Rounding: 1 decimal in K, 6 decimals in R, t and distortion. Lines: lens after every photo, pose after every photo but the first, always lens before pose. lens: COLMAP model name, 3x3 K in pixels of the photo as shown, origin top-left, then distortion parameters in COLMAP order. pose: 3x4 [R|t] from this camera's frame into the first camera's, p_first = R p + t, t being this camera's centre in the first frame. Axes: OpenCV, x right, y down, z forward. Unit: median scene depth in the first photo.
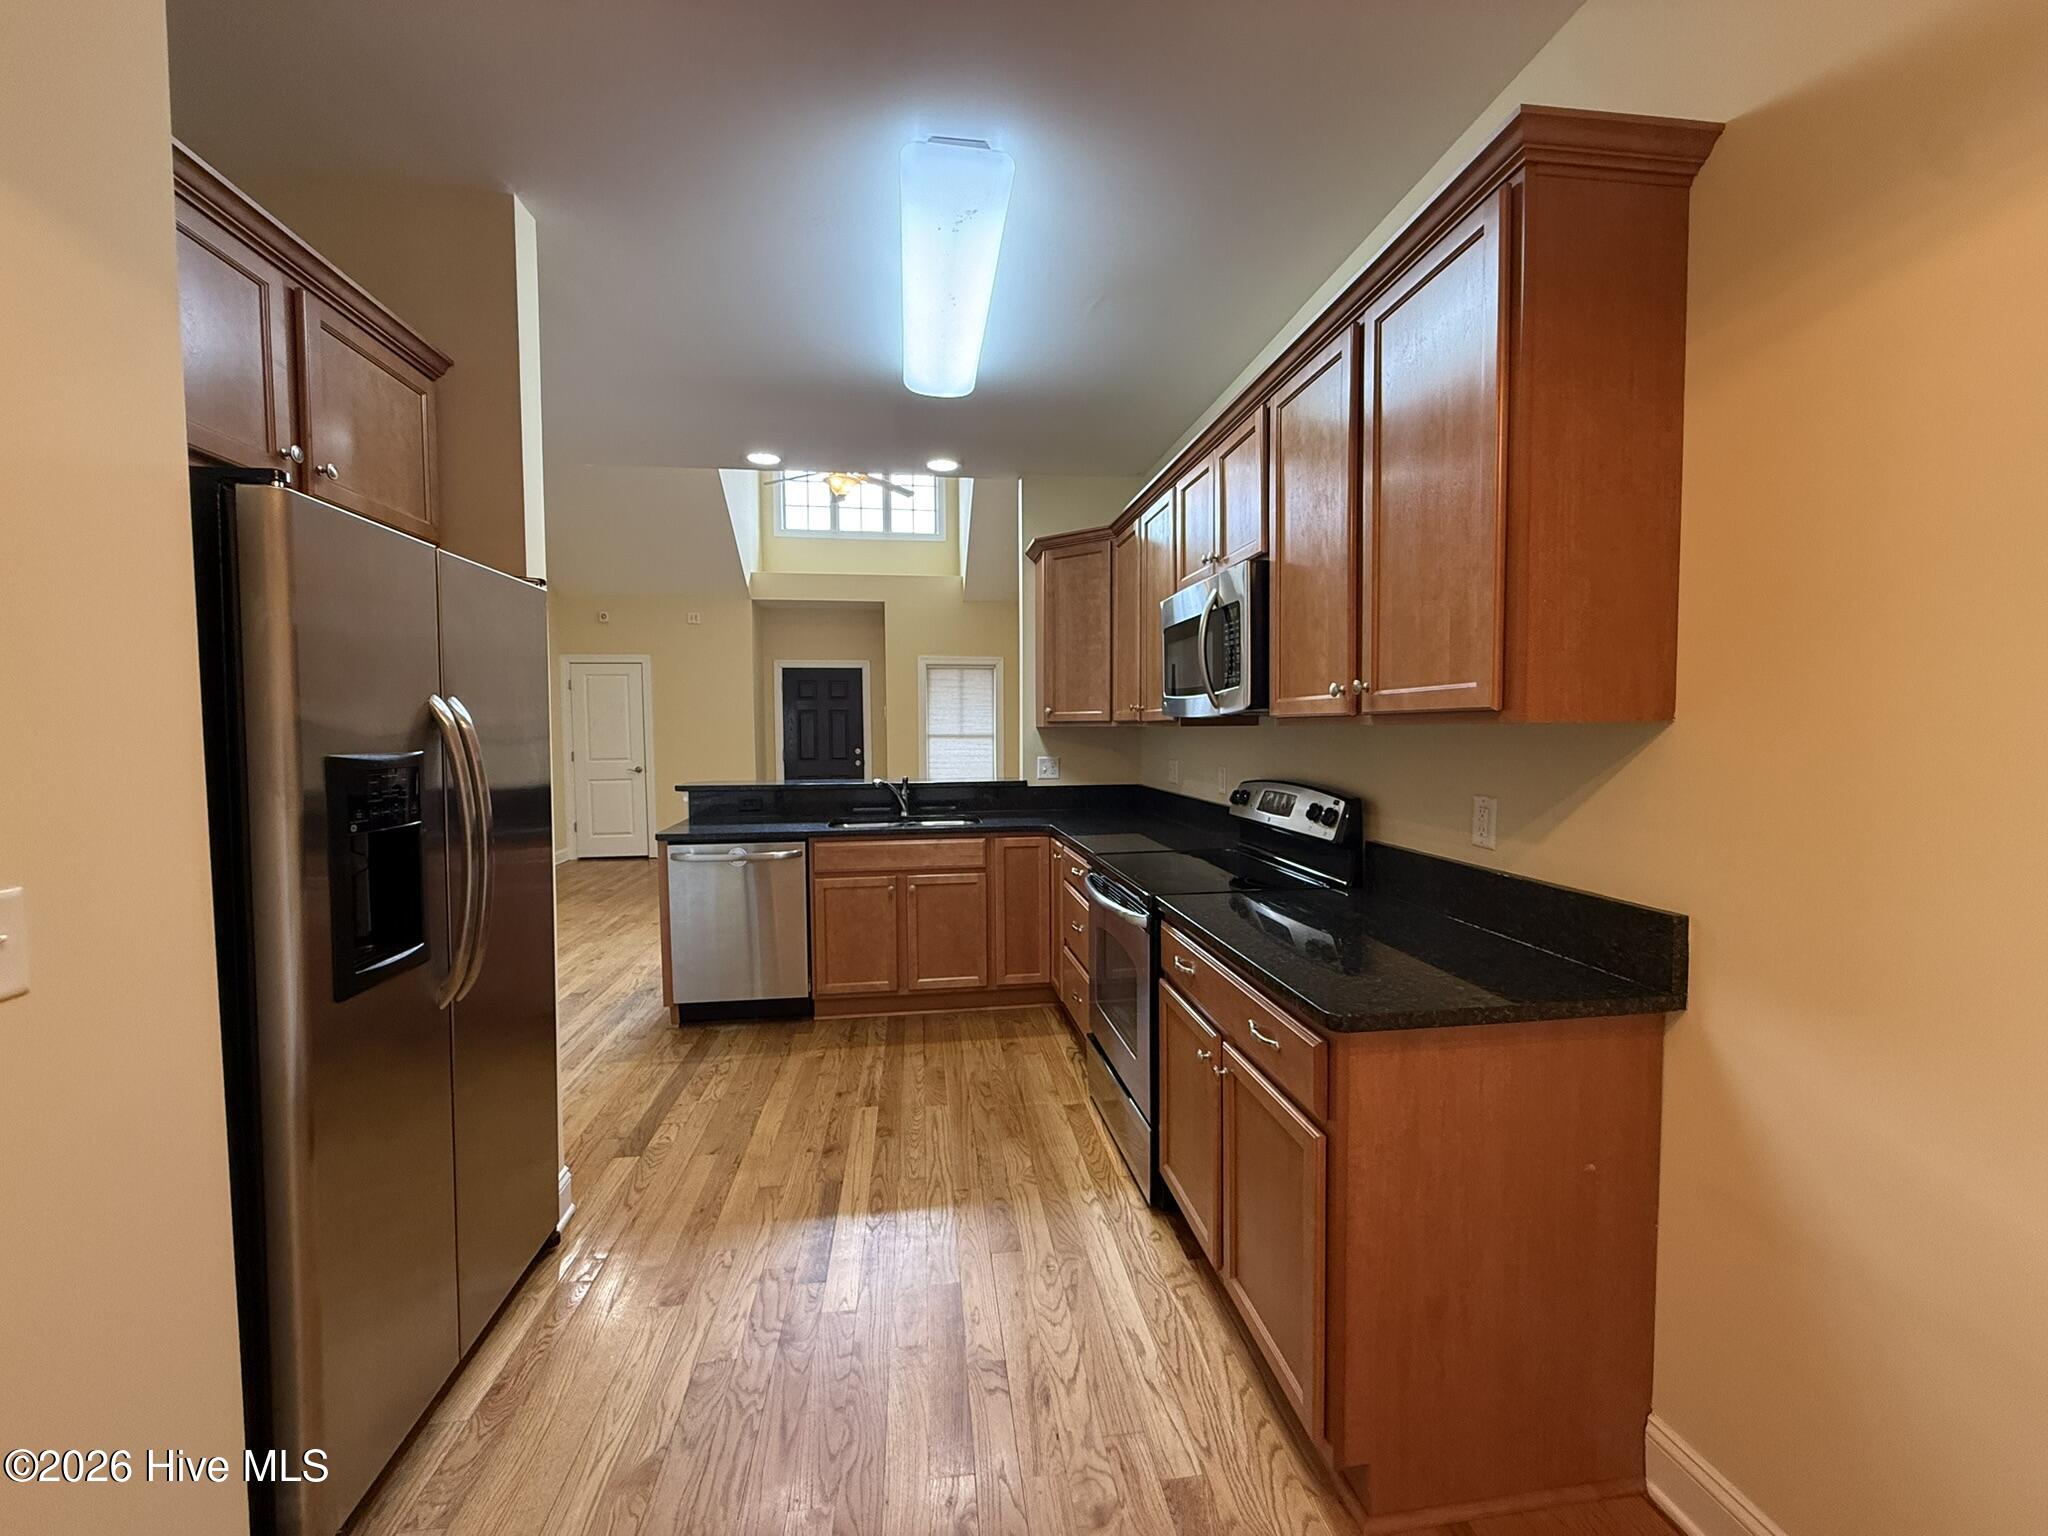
lens RADIAL K [[812.3, 0, 1018.1], [0, 812.3, 765.8], [0, 0, 1]] dist [-0.000550, -0.000191]
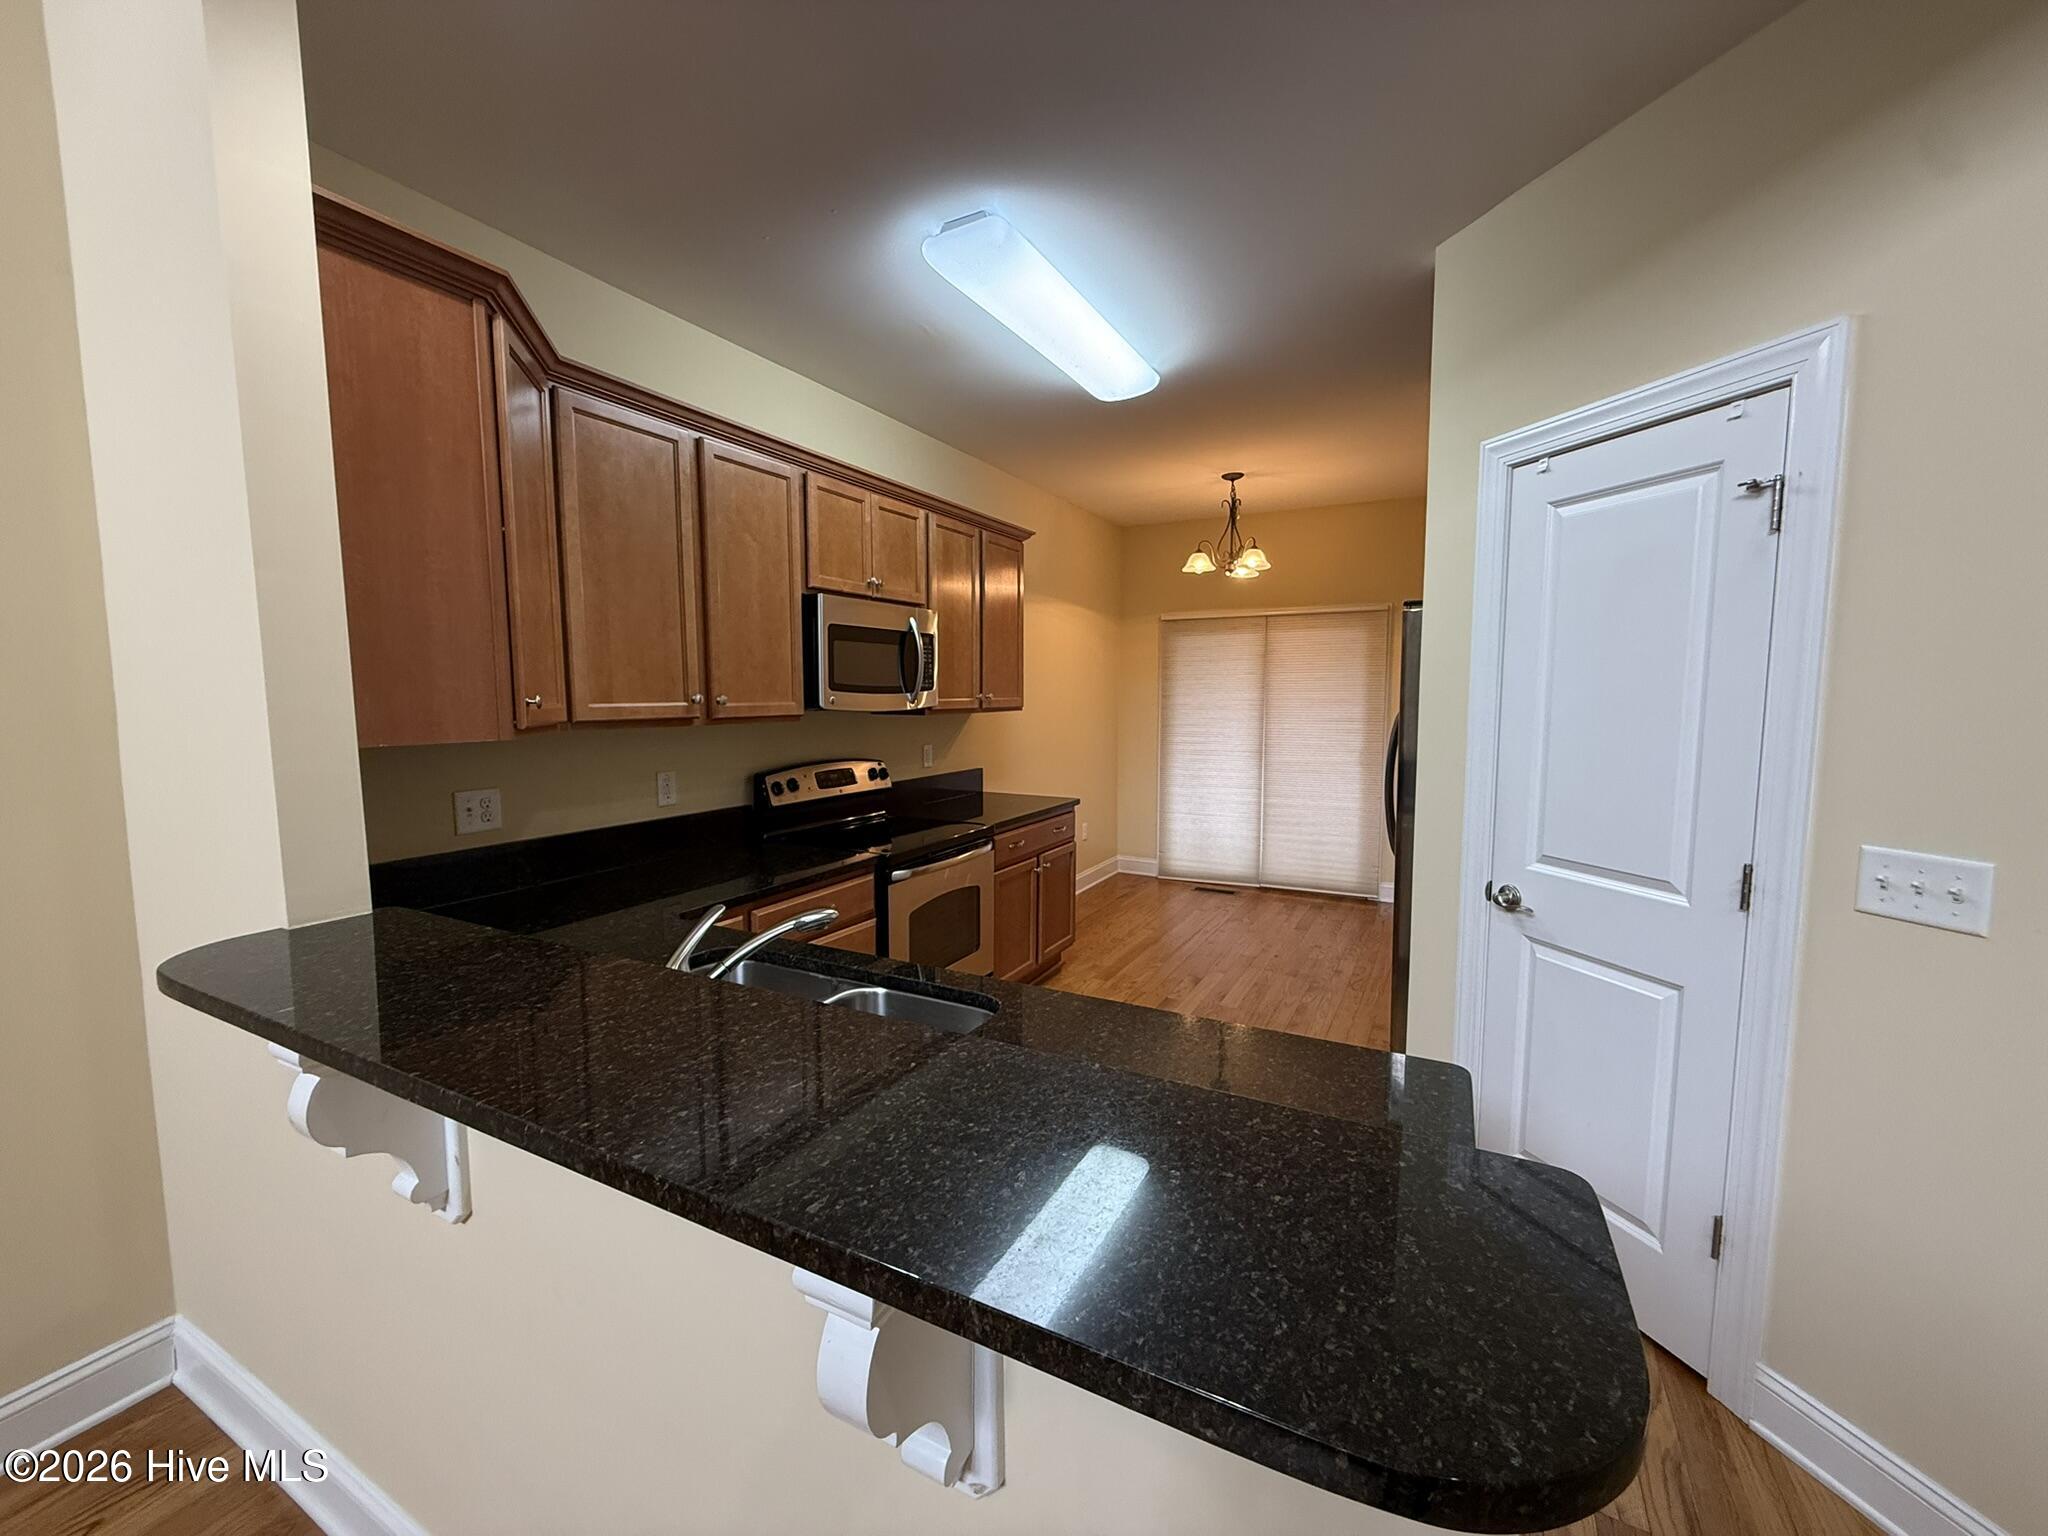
lens RADIAL K [[812.3, 0, 1021.9], [0, 812.3, 763.8], [0, 0, 1]] dist [-0.000550, -0.000191]
pose [[-0.812975, -0.043689, 0.580658, -0.581146], [0.032906, 0.992141, 0.120722, -0.106144], [-0.581369, 0.117251, -0.805148, 1.637231]]
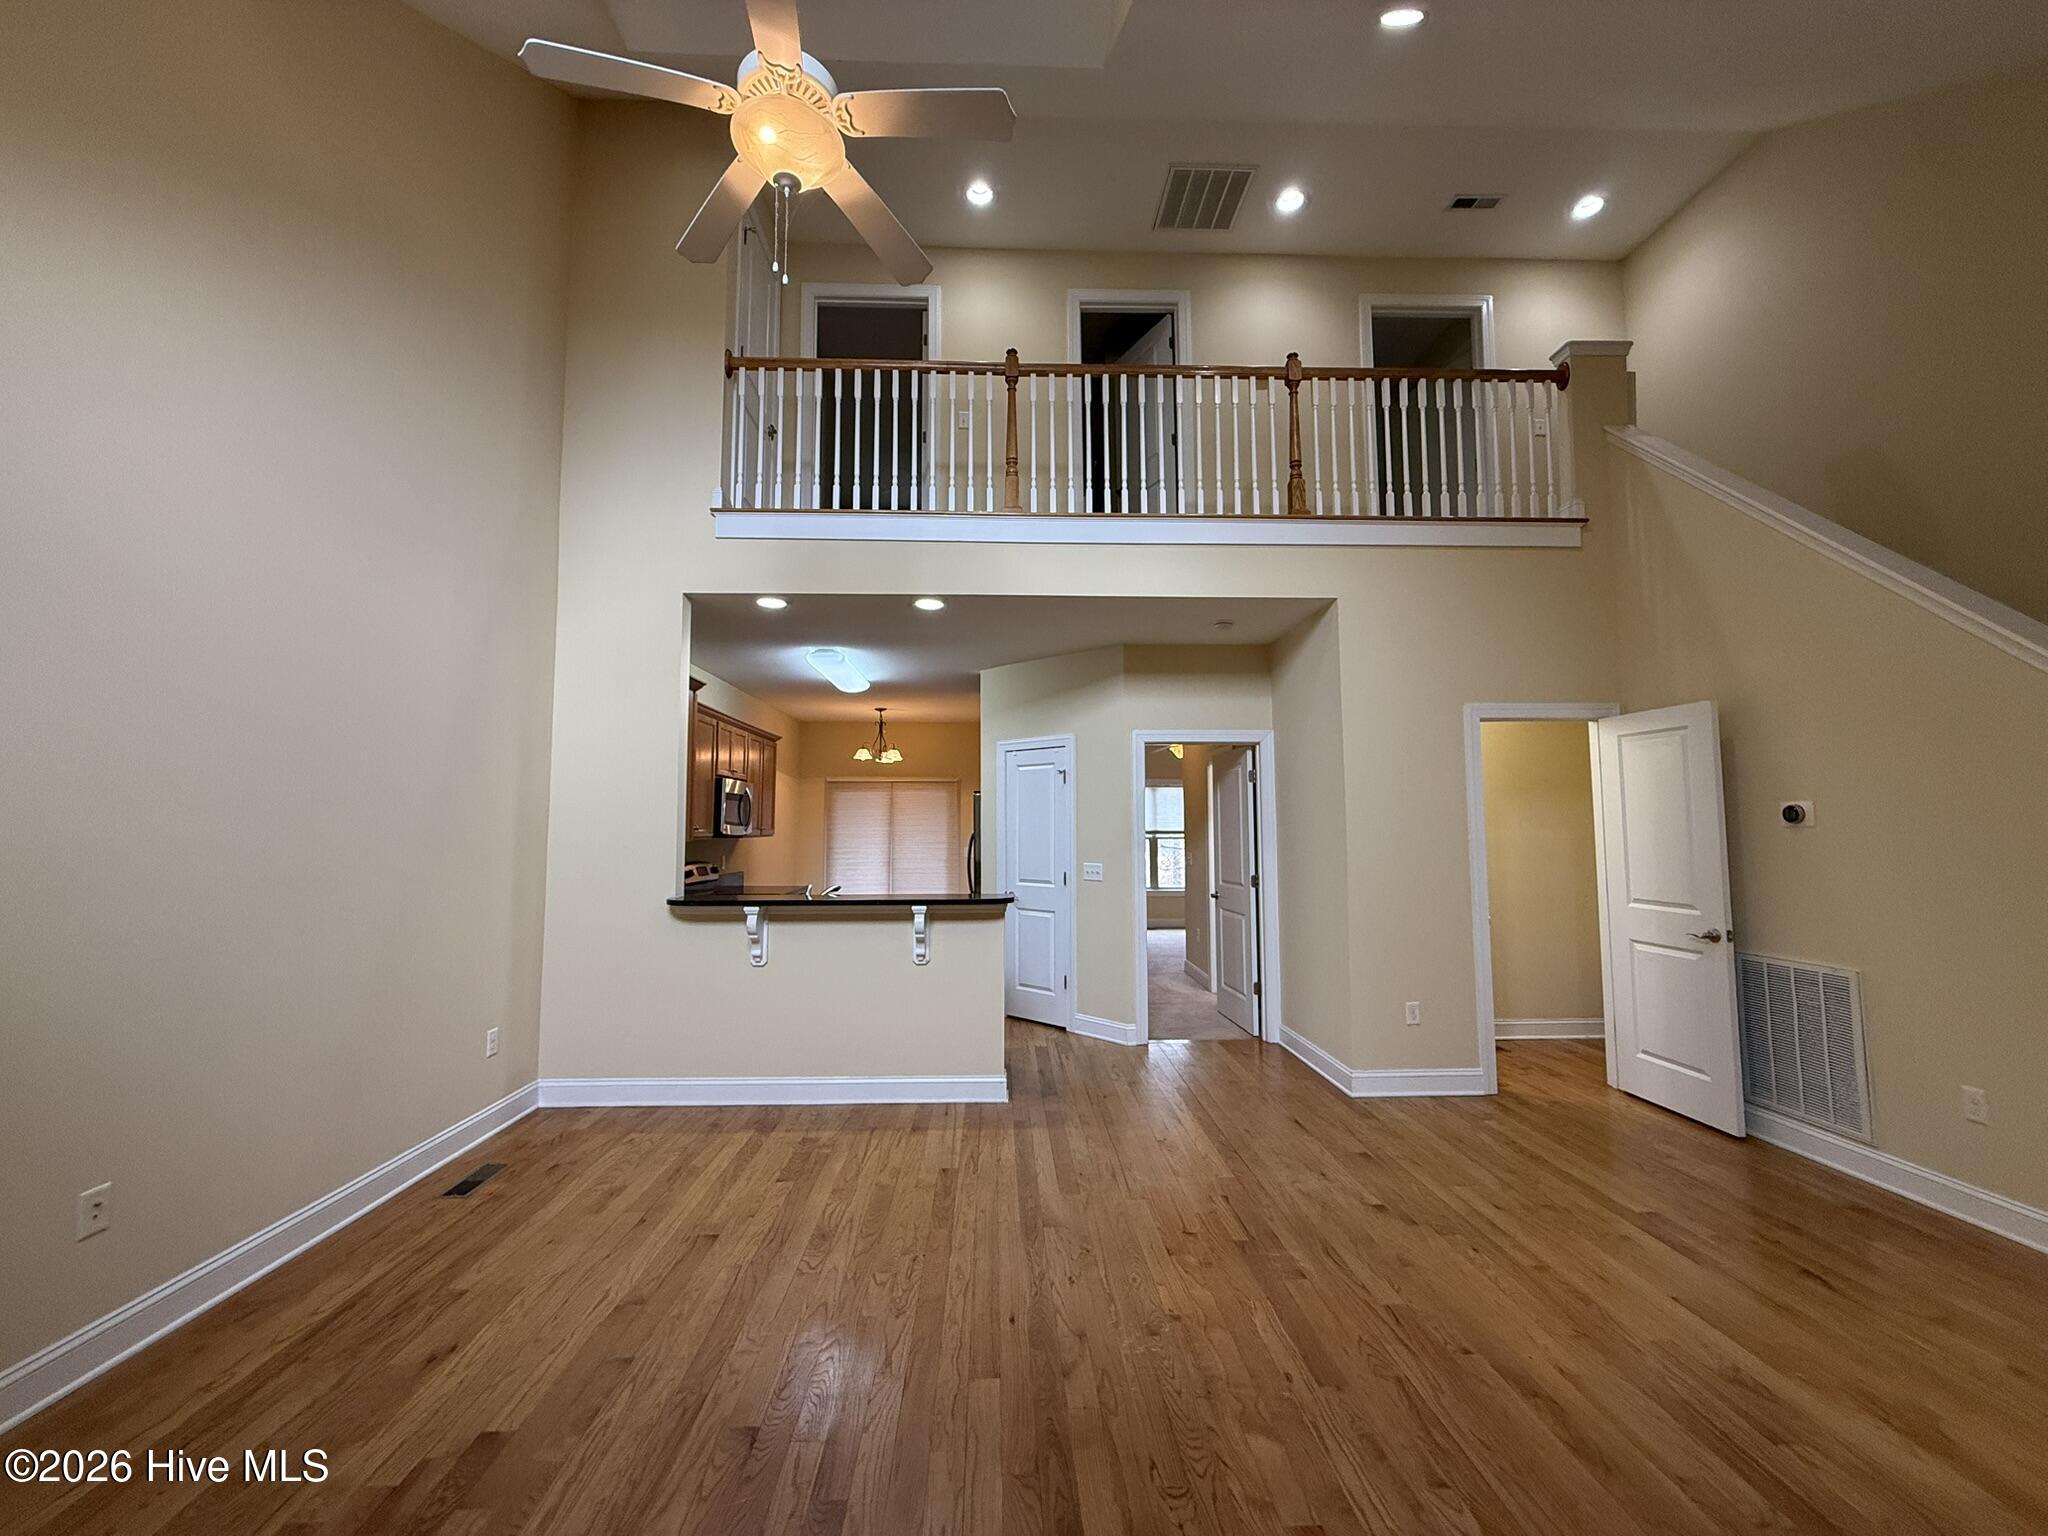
lens RADIAL K [[812.3, 0, 1019.5], [0, 812.3, 763.7], [0, 0, 1]] dist [-0.000550, -0.000191]
pose [[-0.995083, 0.015329, 0.097853, -0.750314], [0.011902, 0.999298, -0.035509, -0.152929], [-0.098329, -0.034170, -0.994567, 2.918682]]
